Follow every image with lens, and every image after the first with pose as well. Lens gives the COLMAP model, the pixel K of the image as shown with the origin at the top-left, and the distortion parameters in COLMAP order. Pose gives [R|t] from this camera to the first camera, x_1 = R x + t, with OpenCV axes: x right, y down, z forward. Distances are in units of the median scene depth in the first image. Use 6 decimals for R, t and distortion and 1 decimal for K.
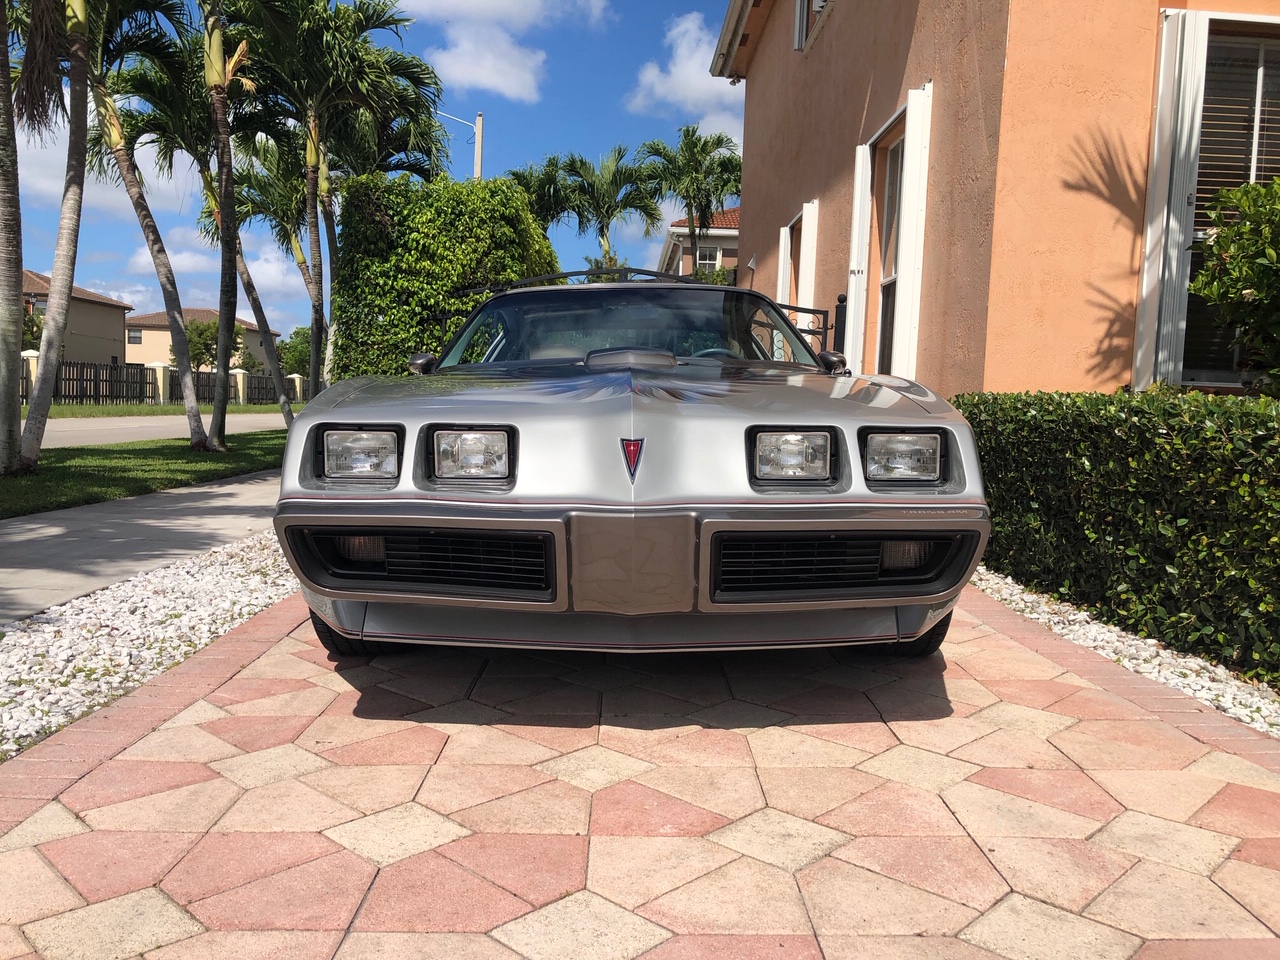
lens RADIAL K [[1046.5, 0, 618.2], [0, 1046.5, 476.8], [0, 0, 1]] dist [0.015849, -0.004832]
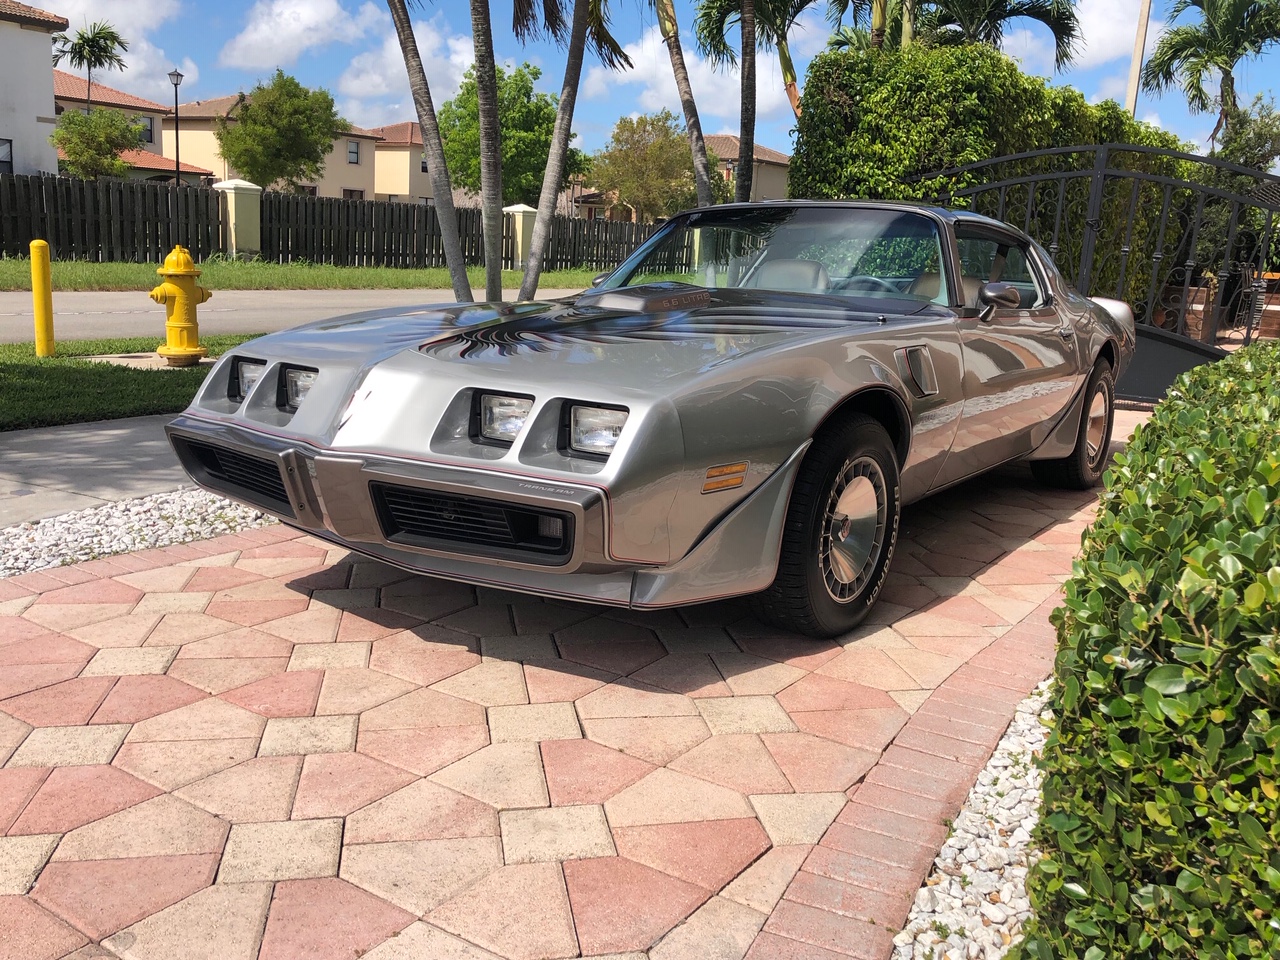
lens RADIAL K [[1135.7, 0, 628.5], [0, 1135.7, 476.5], [0, 0, 1]] dist [0.029822, -0.041666]
pose [[0.817059, 0.131144, -0.561440, 0.375273], [-0.068885, 0.989017, 0.130771, -0.049479], [0.572423, -0.068173, 0.817119, 0.046986]]
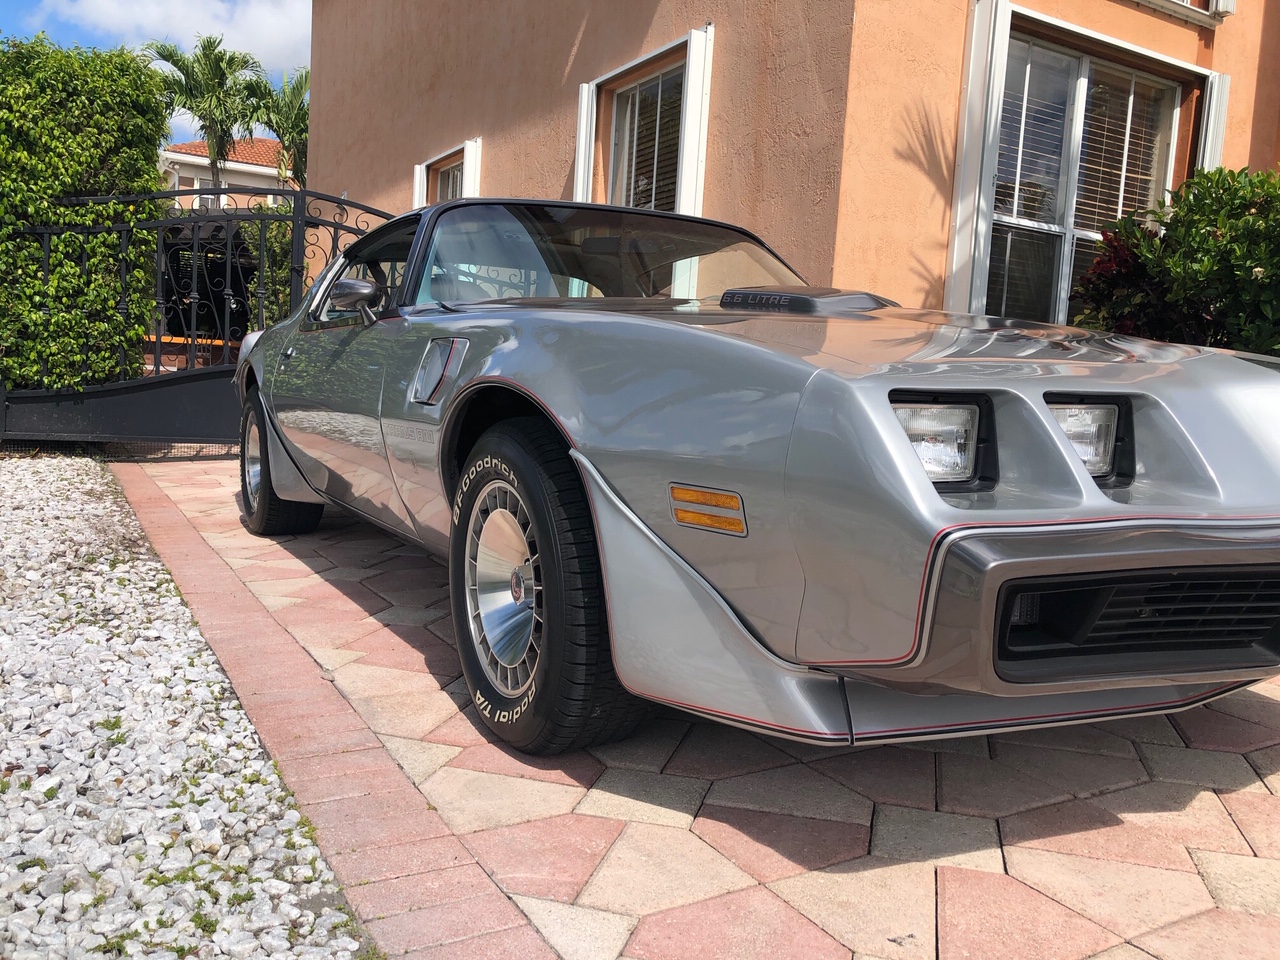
lens RADIAL K [[1046.5, 0, 643.4], [0, 1046.5, 475.0], [0, 0, 1]] dist [0.015849, -0.004832]
pose [[0.867301, -0.028819, 0.496949, -0.277985], [0.009906, 0.999124, 0.040652, -0.011976], [-0.497686, -0.030334, 0.866827, 0.231622]]
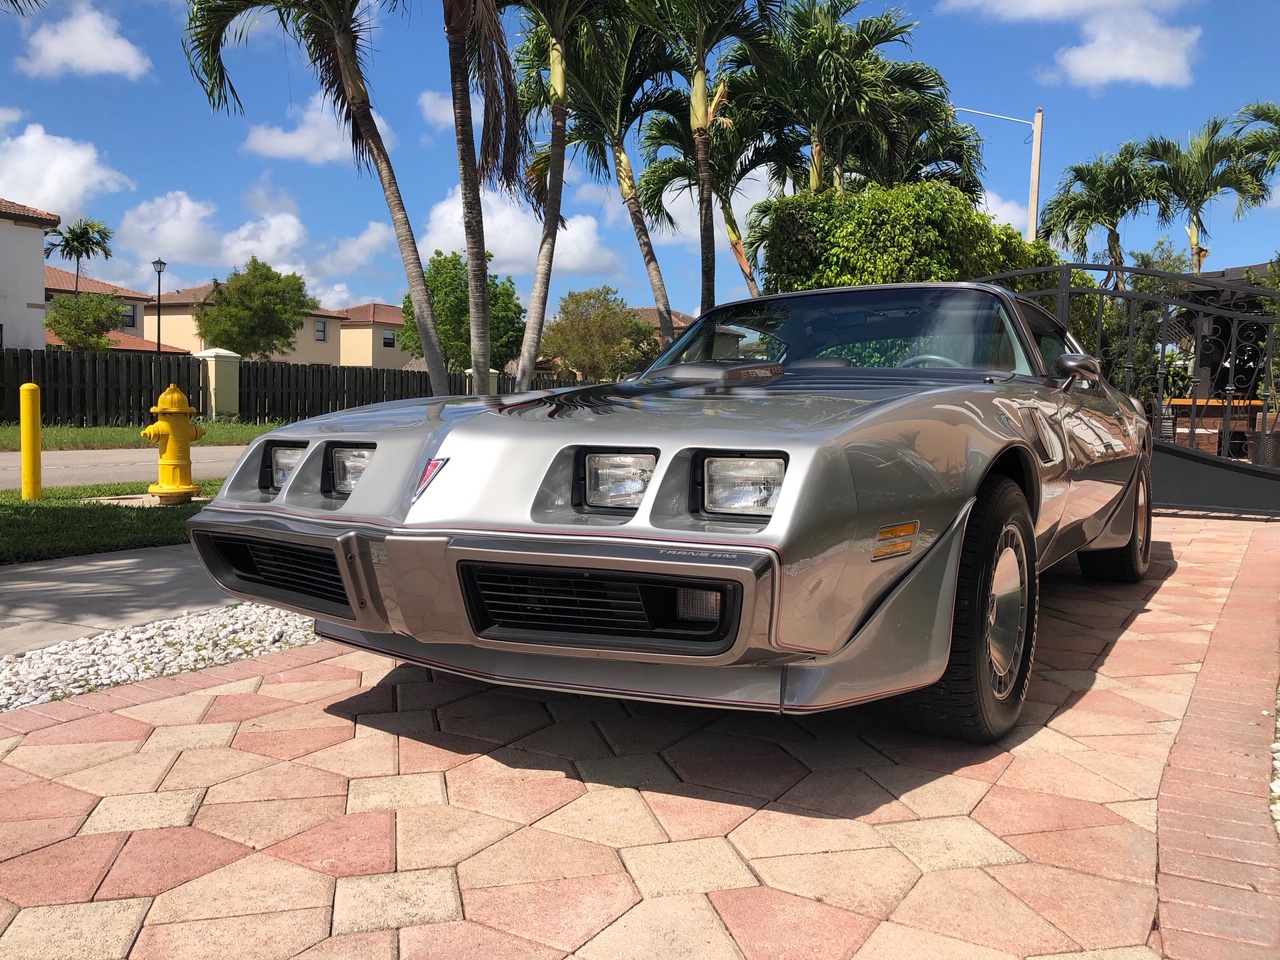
lens RADIAL K [[1046.5, 0, 616.1], [0, 1046.5, 458.6], [0, 0, 1]] dist [0.015849, -0.004832]
pose [[0.842563, 0.015516, -0.538374, 0.256955], [-0.033256, 0.999176, -0.023250, -0.007264], [0.537570, 0.037494, 0.842385, 0.102961]]
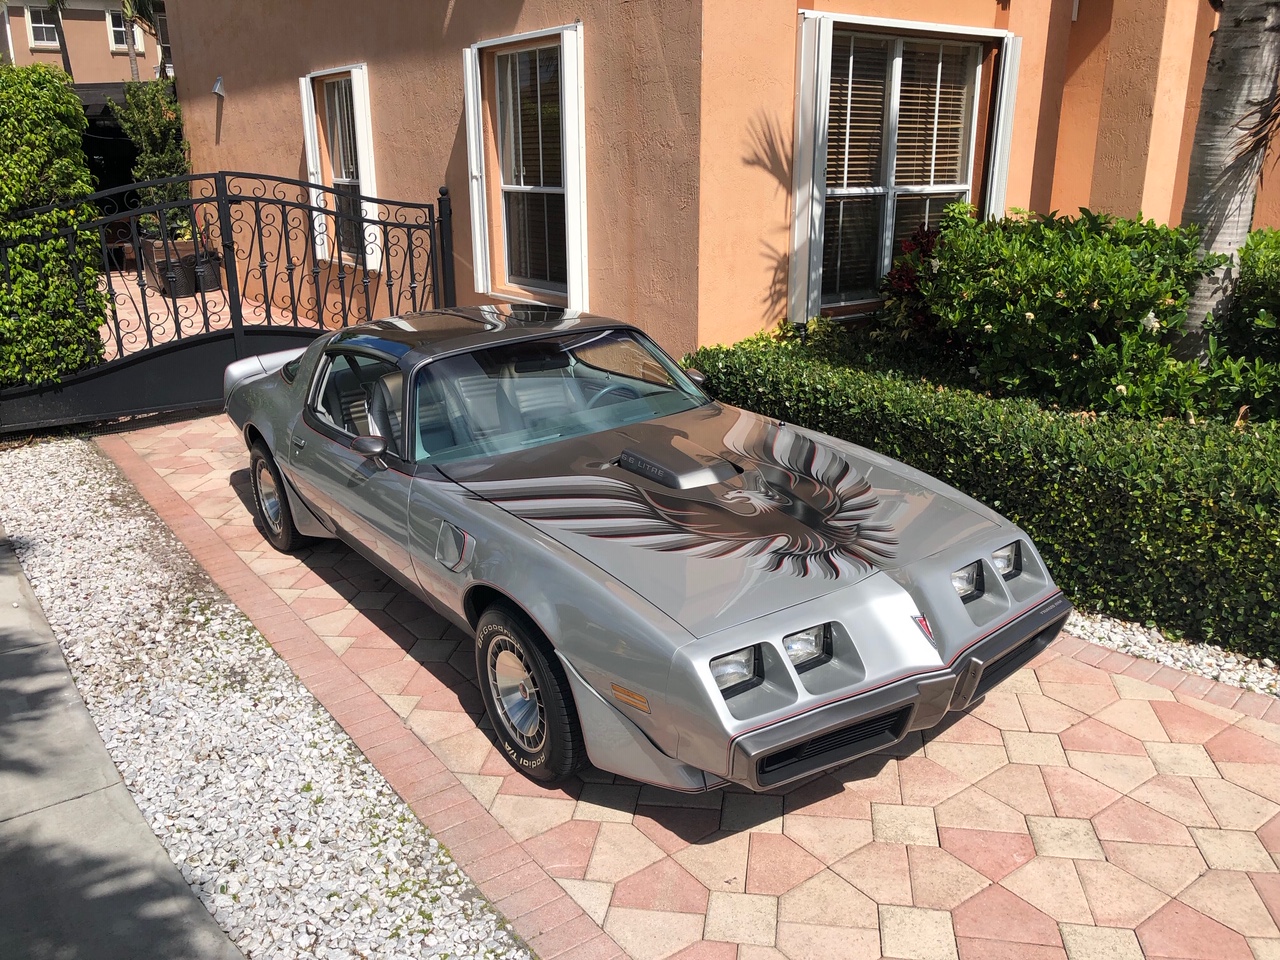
lens RADIAL K [[1046.5, 0, 637.4], [0, 1046.5, 481.9], [0, 0, 1]] dist [0.015849, -0.004832]
pose [[0.809691, -0.219641, 0.544204, -0.399940], [0.082539, 0.960725, 0.264944, -0.240297], [-0.581023, -0.169605, 0.796019, 0.038307]]
